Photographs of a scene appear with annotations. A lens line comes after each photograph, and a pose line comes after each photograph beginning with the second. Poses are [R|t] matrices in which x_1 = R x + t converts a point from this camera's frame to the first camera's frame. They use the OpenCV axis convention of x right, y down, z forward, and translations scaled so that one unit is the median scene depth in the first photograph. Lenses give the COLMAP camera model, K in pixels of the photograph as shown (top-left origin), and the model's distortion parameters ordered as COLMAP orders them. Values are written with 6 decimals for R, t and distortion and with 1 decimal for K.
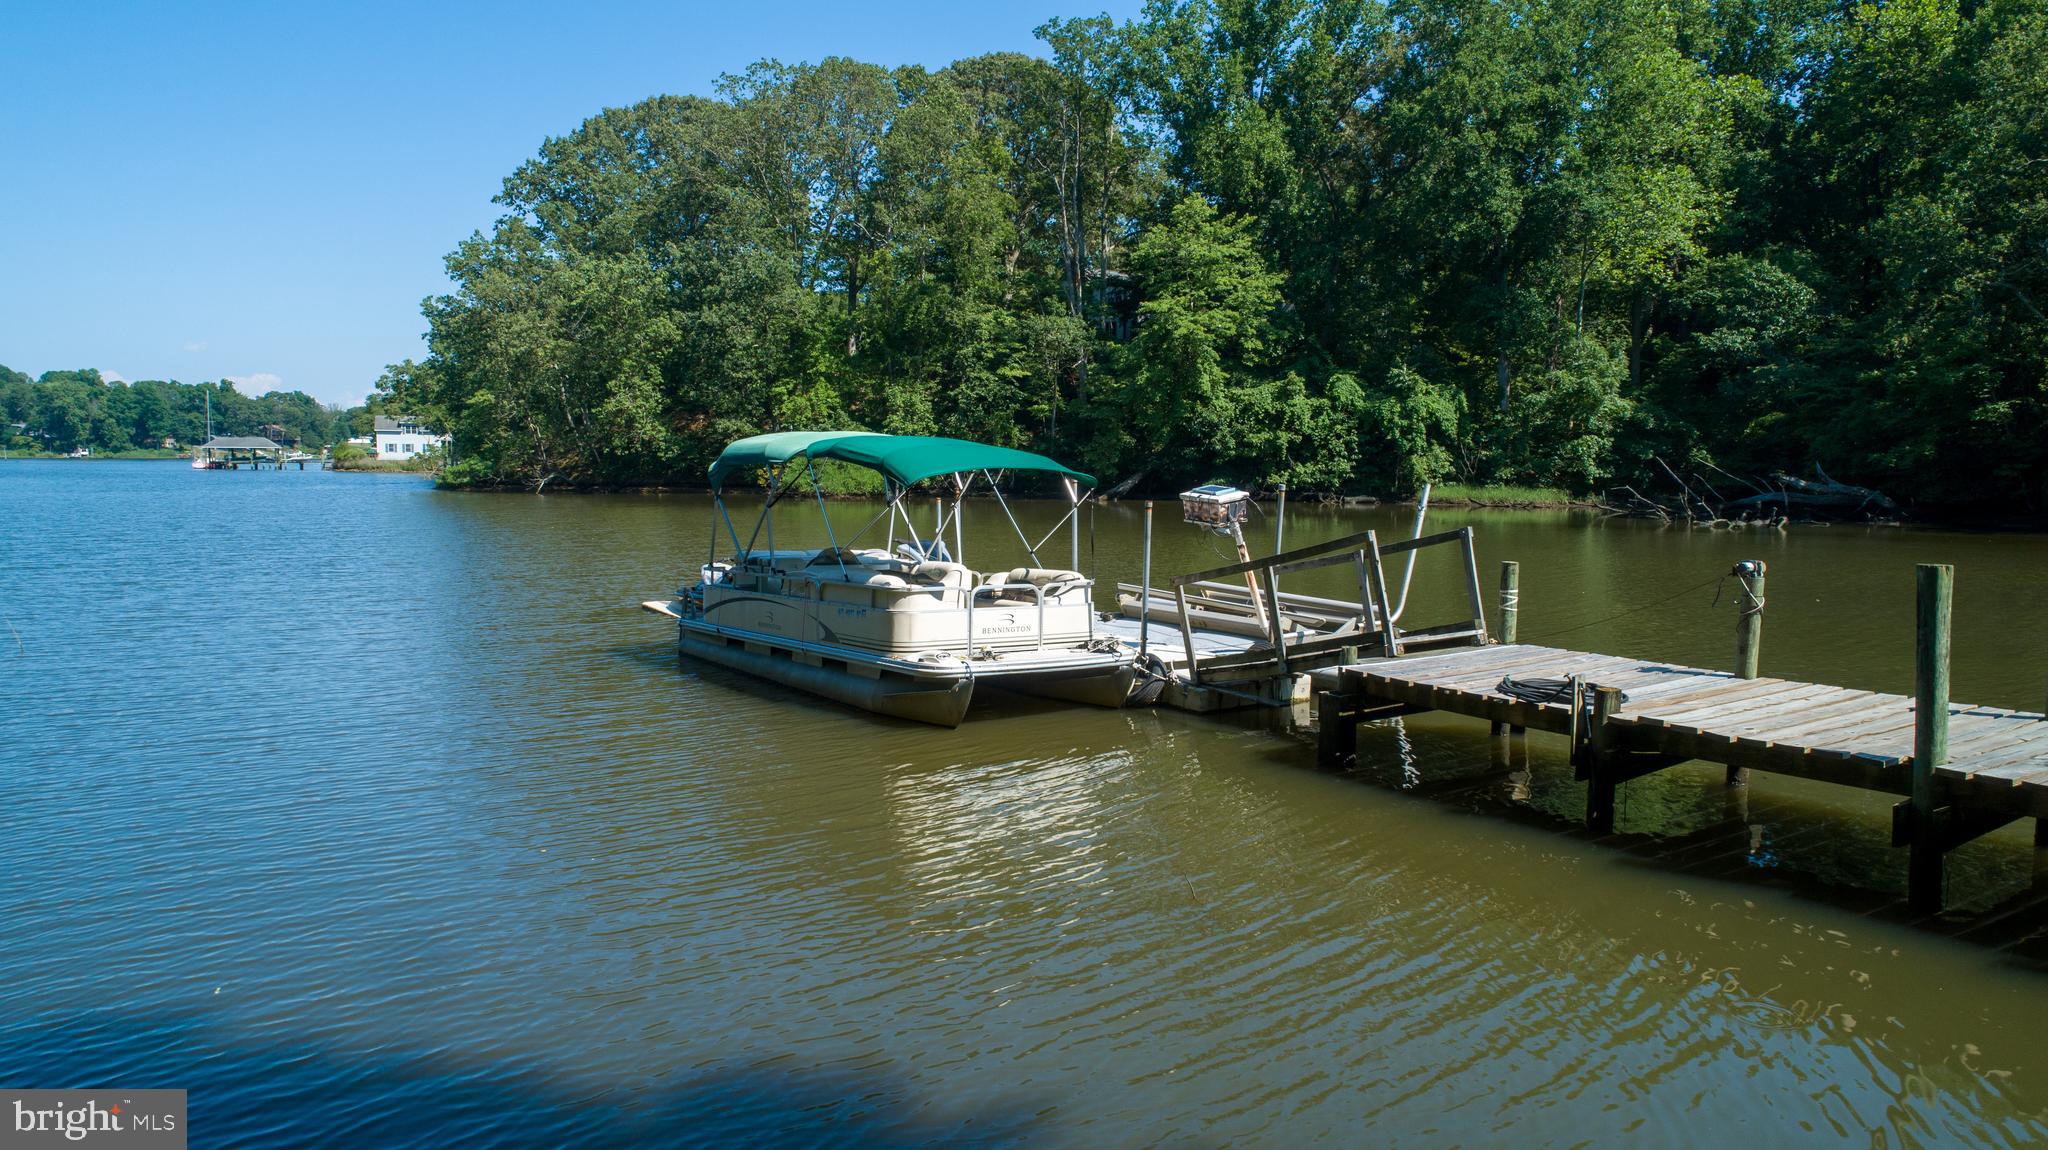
lens RADIAL K [[1373.6, 0, 1020.7], [0, 1373.6, 573.5], [0, 0, 1]] dist [-0.007080, 0.005951]
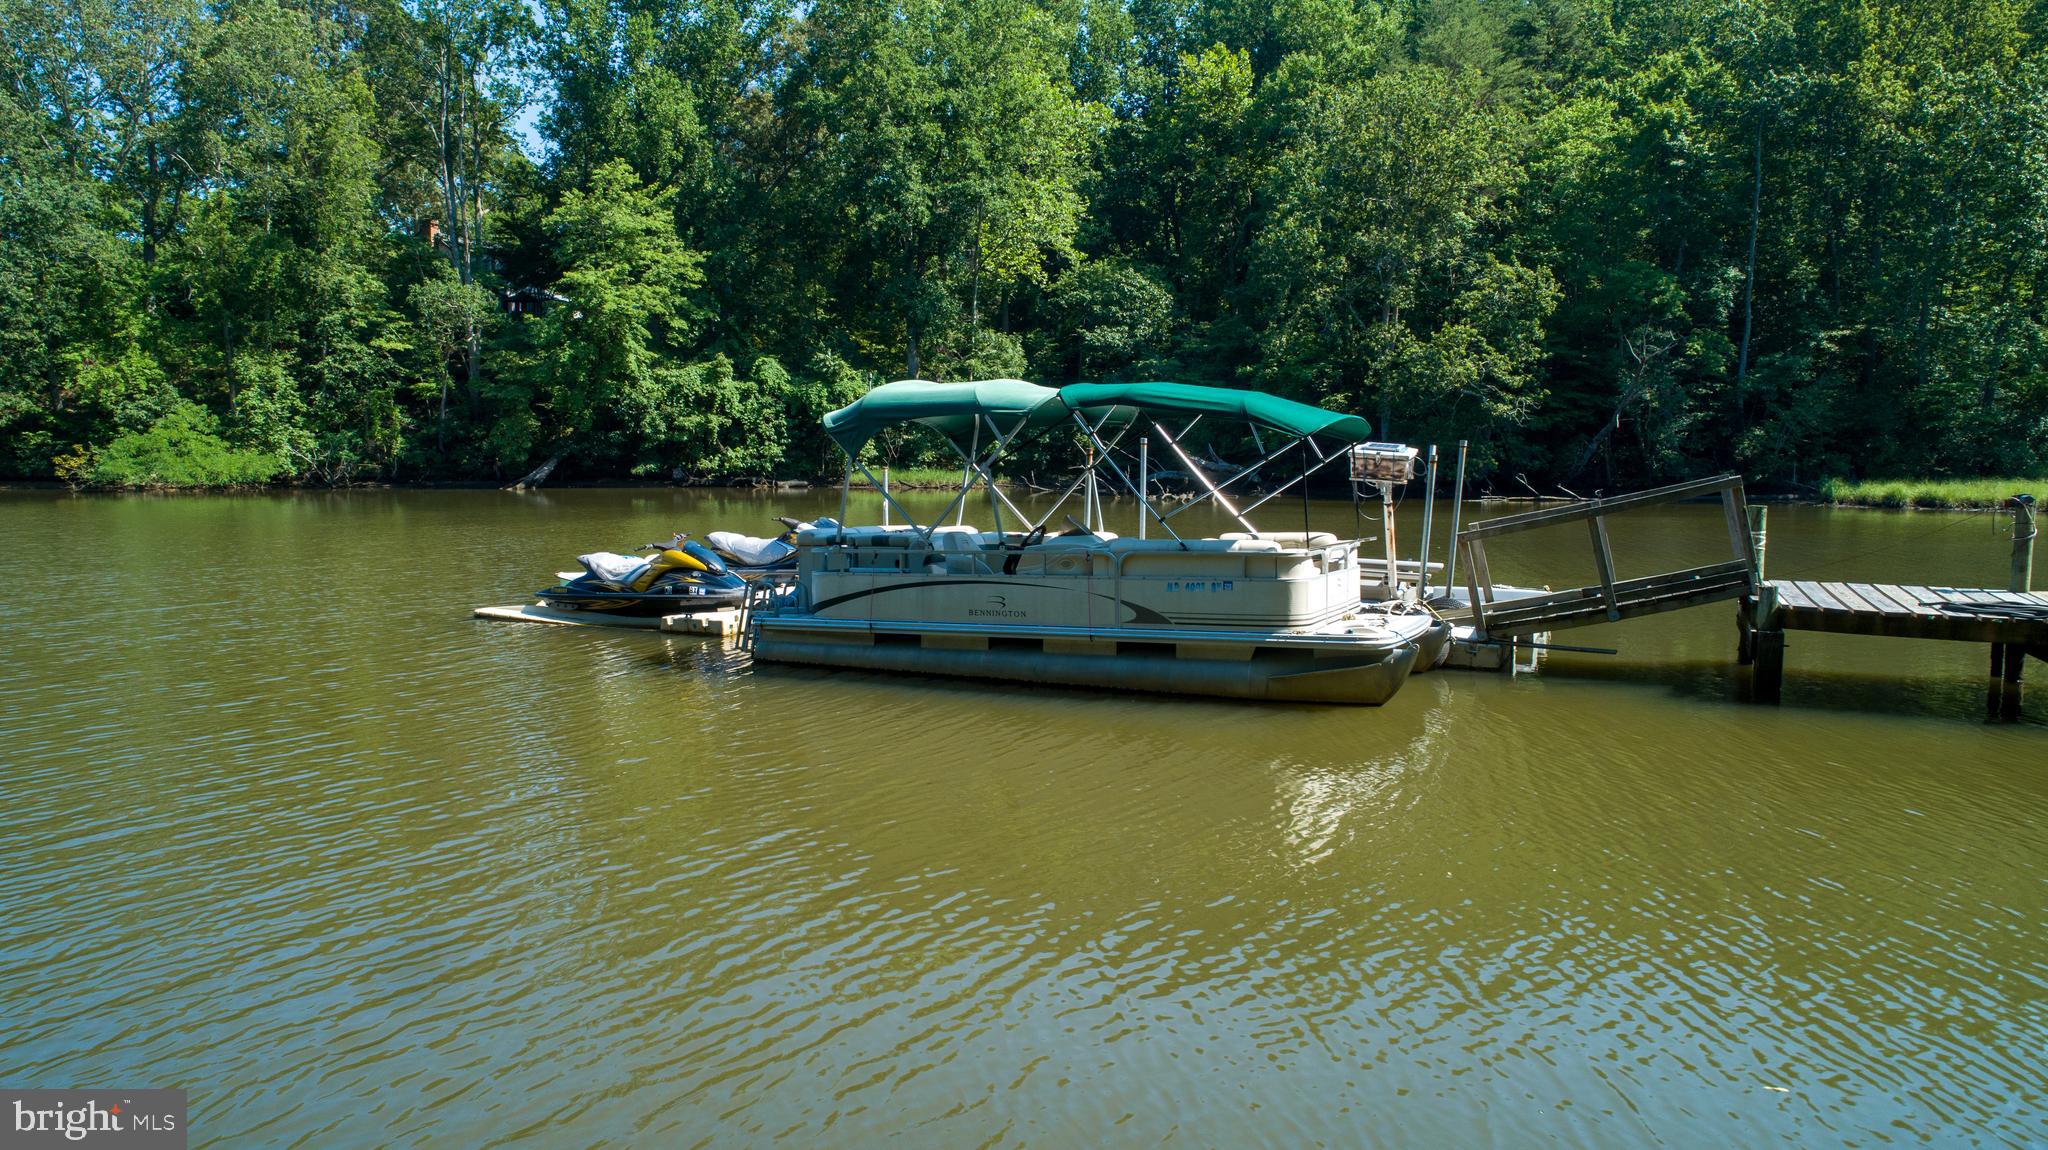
lens RADIAL K [[1373.6, 0, 1024.4], [0, 1373.6, 577.4], [0, 0, 1]] dist [-0.007080, 0.005951]
pose [[0.870371, -0.048374, 0.490014, -0.098661], [0.043402, 0.998826, 0.021514, -0.000025], [-0.490480, 0.002543, 0.871449, 0.047171]]
